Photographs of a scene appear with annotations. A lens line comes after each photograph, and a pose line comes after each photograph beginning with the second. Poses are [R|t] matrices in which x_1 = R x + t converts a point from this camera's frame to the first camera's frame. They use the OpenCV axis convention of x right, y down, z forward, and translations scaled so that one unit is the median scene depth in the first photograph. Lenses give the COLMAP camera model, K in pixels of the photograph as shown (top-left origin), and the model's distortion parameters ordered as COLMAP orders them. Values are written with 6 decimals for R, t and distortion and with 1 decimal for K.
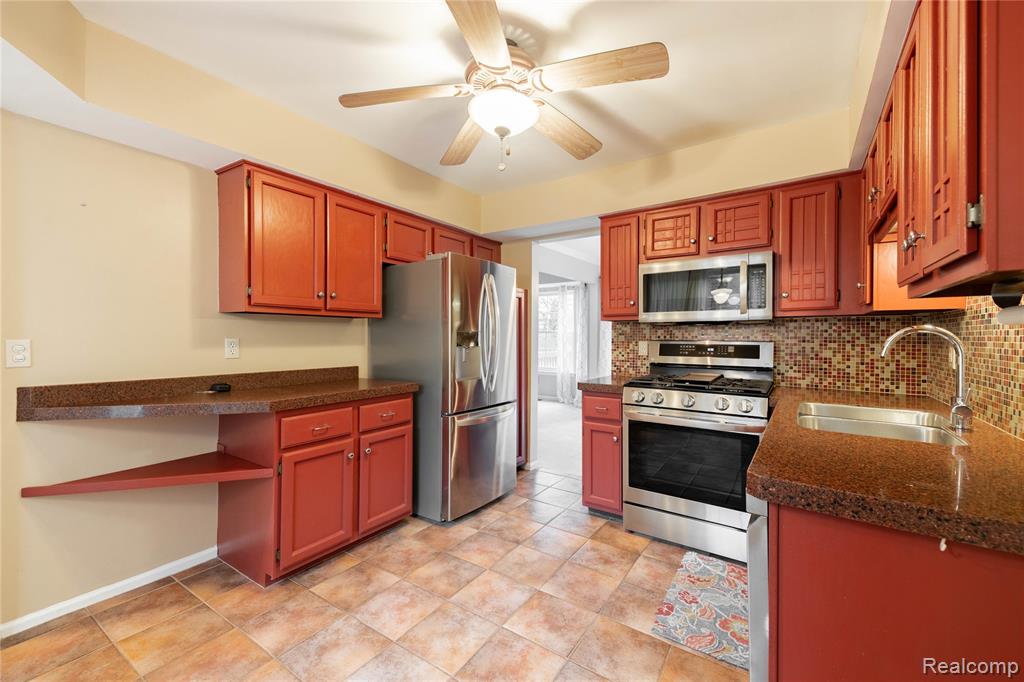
lens RADIAL K [[418.3, 0, 508.8], [0, 418.3, 337.4], [0, 0, 1]] dist [0.043658, -0.009983]
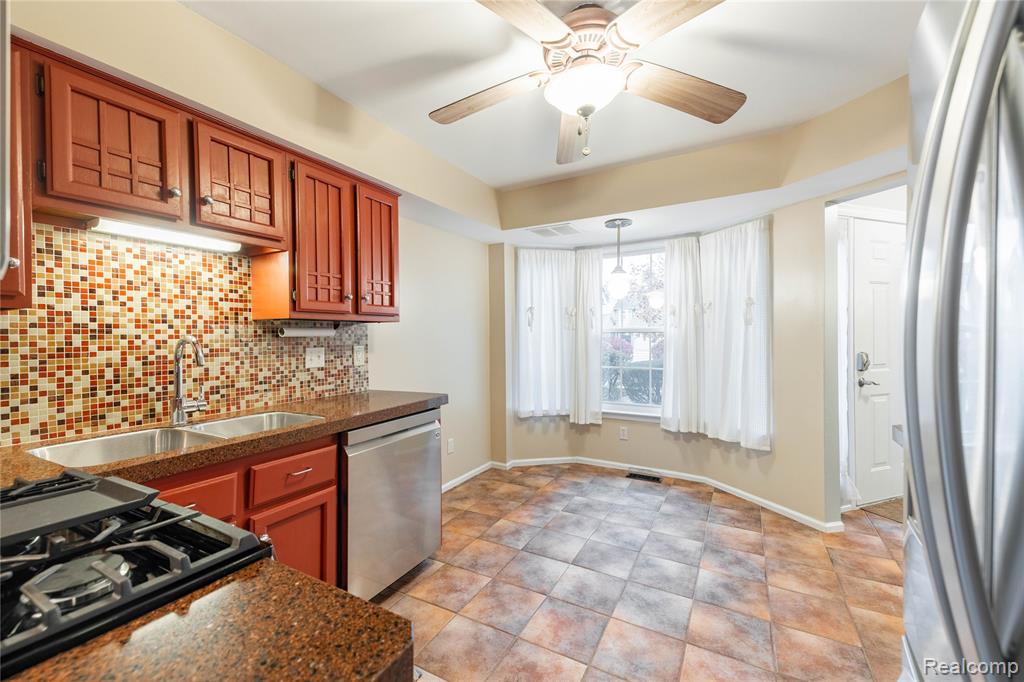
lens RADIAL K [[418.3, 0, 508.1], [0, 418.3, 336.8], [0, 0, 1]] dist [0.043658, -0.009983]
pose [[-0.995500, 0.005092, -0.094624, 0.166496], [0.004424, 0.999964, 0.007273, -0.017202], [0.094657, 0.006822, -0.995487, 1.332540]]
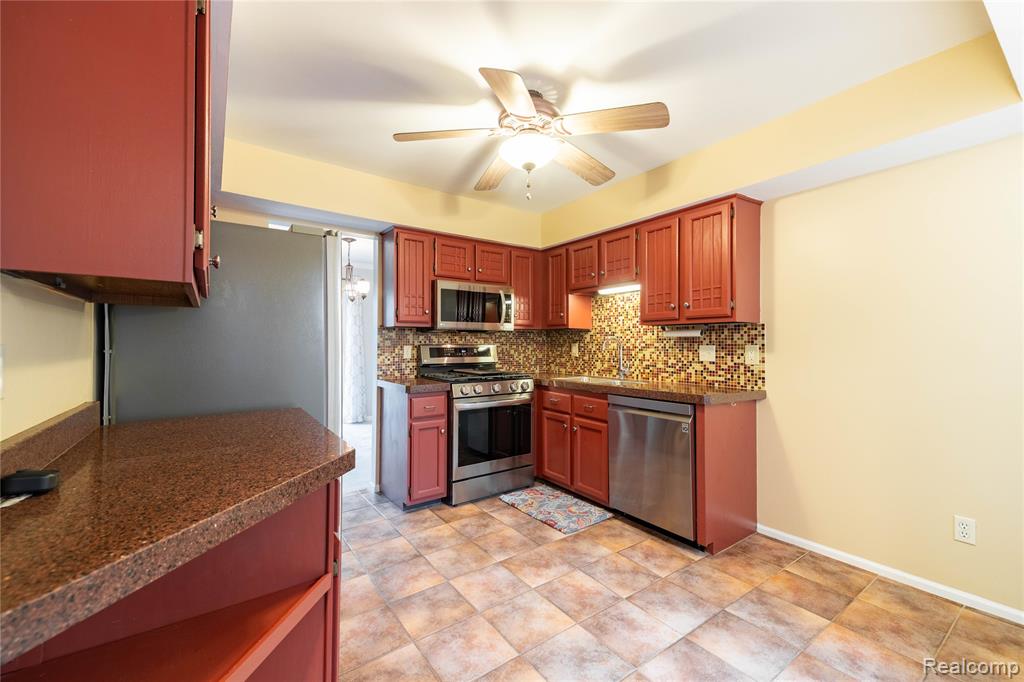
lens RADIAL K [[418.3, 0, 512.3], [0, 418.3, 339.4], [0, 0, 1]] dist [0.043658, -0.009983]
pose [[0.340286, 0.005811, 0.940304, -0.804502], [0.004168, 0.999962, -0.007688, 0.002237], [-0.940313, 0.006535, 0.340249, 0.461849]]
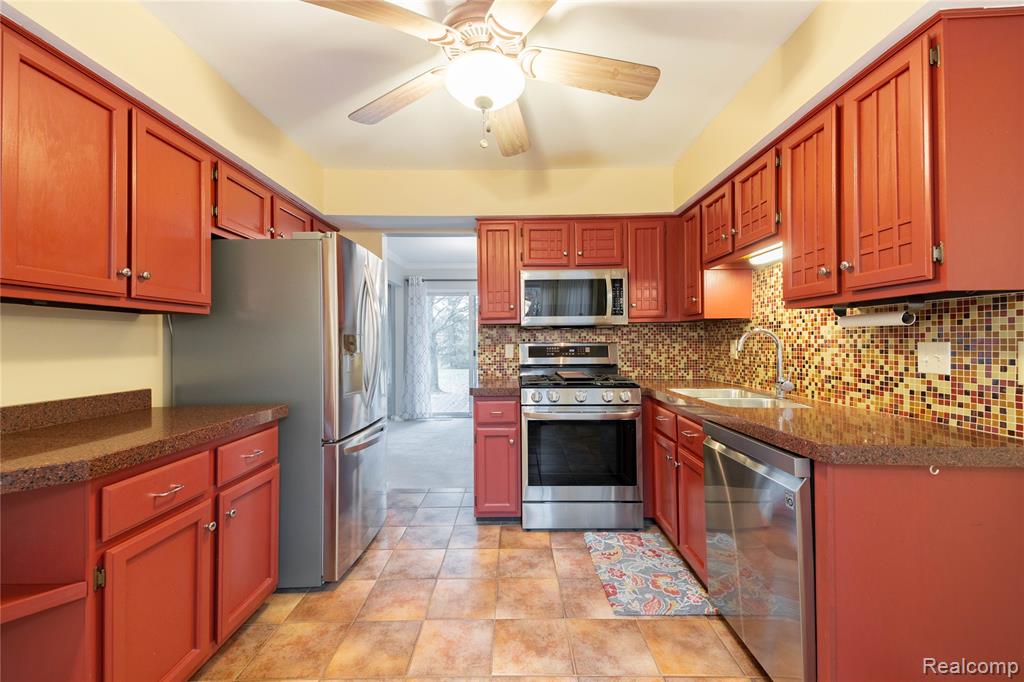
lens RADIAL K [[418.3, 0, 511.4], [0, 418.3, 337.7], [0, 0, 1]] dist [0.043658, -0.009983]
pose [[0.827016, -0.004146, 0.562163, -0.329537], [0.012377, 0.999865, -0.010834, 0.005215], [-0.562042, 0.015918, 0.826956, 0.179656]]
